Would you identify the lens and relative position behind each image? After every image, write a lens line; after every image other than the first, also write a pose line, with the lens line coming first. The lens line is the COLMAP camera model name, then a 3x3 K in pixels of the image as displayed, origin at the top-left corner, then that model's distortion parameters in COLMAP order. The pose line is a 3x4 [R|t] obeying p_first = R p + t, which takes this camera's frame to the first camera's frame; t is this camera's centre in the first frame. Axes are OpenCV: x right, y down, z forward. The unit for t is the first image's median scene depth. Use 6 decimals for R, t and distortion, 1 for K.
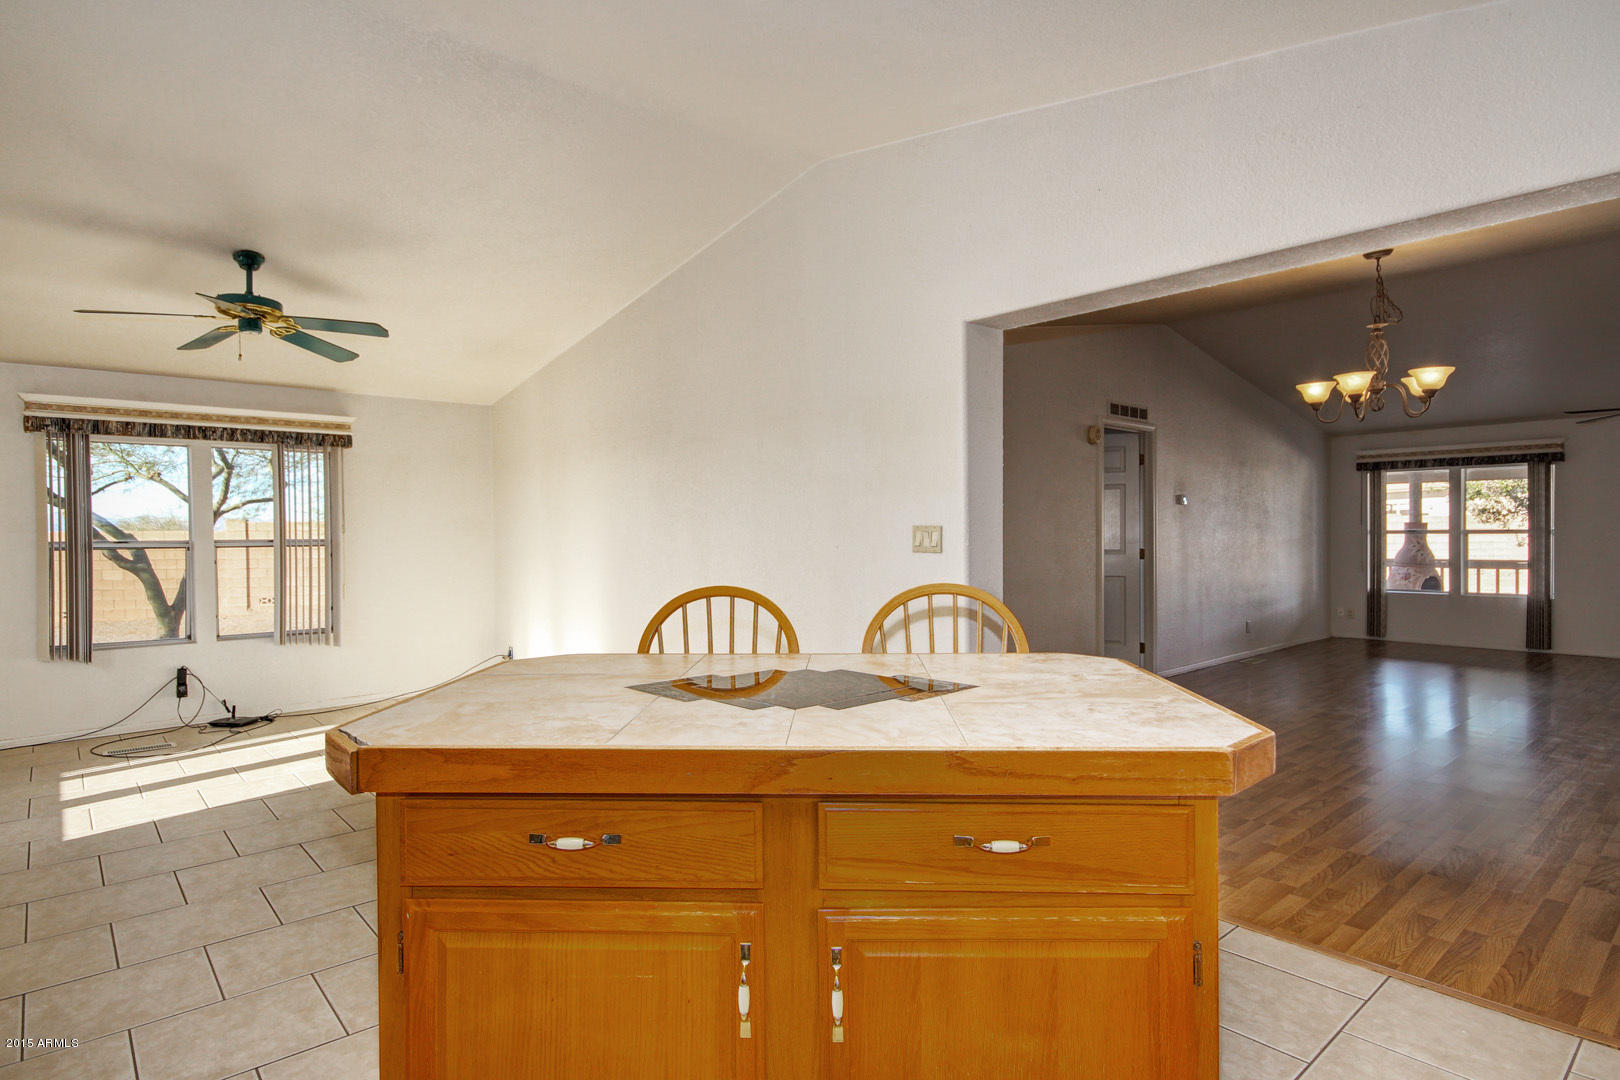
lens RADIAL K [[866.3, 0, 806.6], [0, 866.3, 538.2], [0, 0, 1]] dist [0.004066, 0.000379]
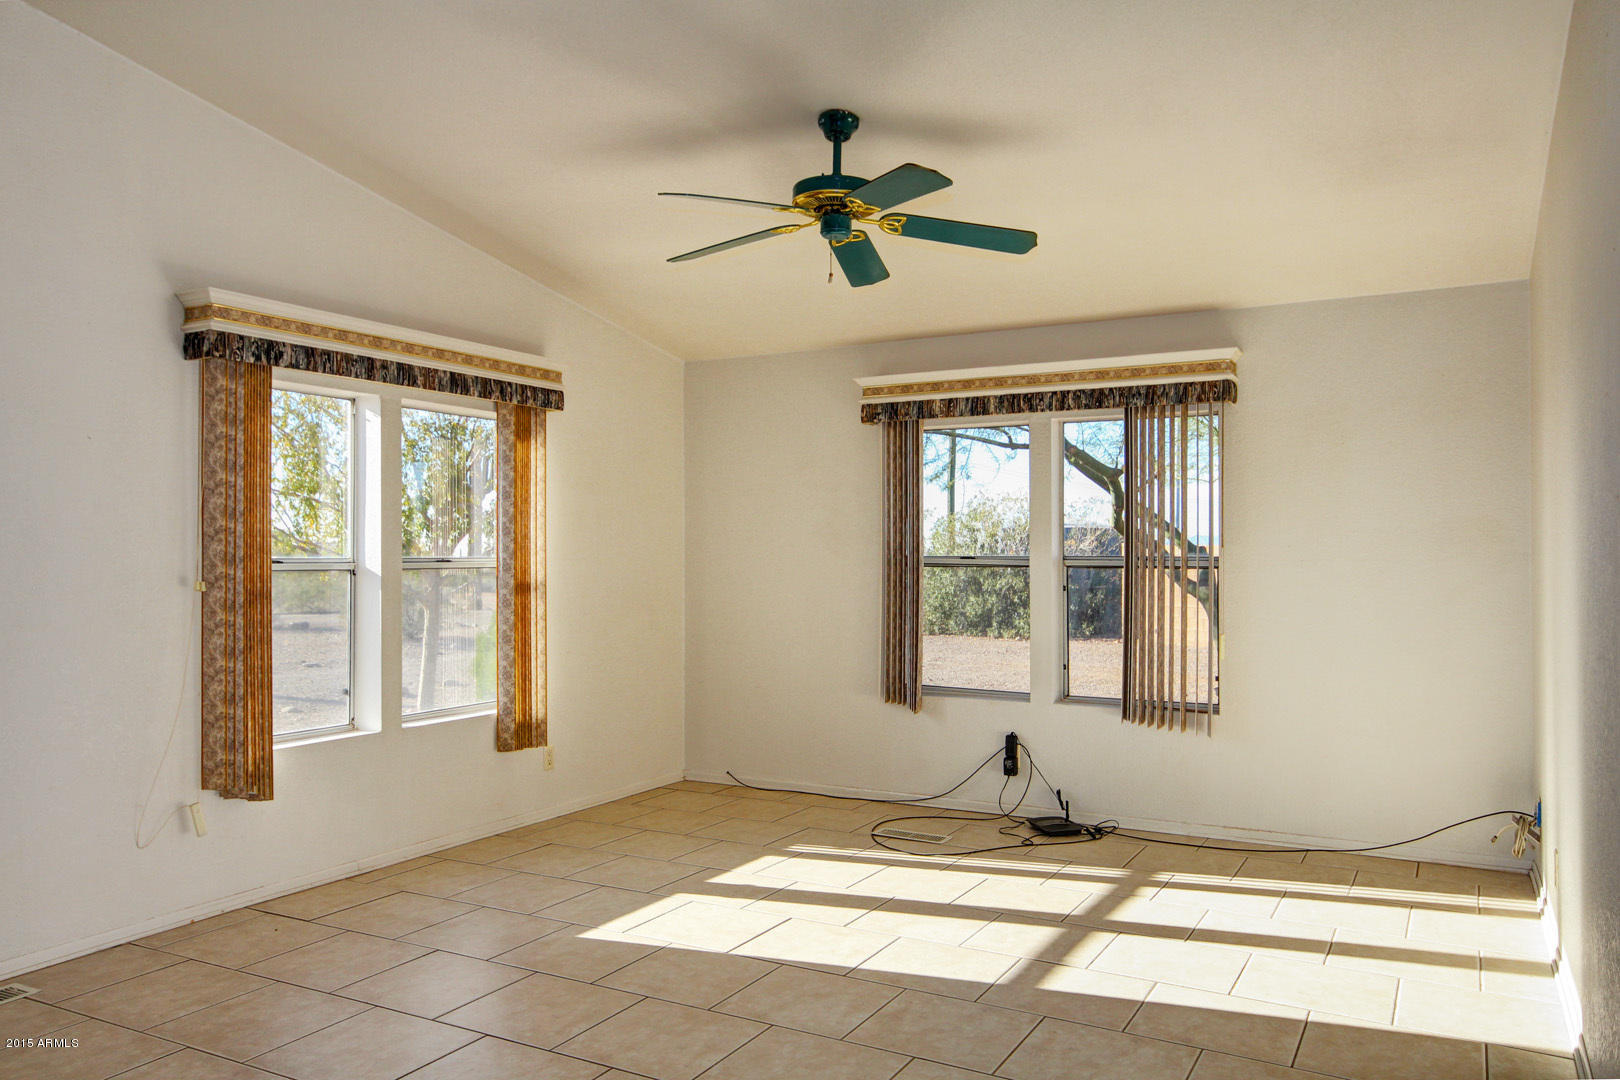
lens RADIAL K [[1166.1, 0, 825.3], [0, 1166.1, 541.2], [0, 0, 1]] dist [-0.010350, -0.001142]
pose [[0.351414, -0.001936, -0.936218, 0.126186], [-0.010584, 0.999926, -0.006040, -0.002045], [0.936160, 0.012032, 0.351367, 0.517493]]
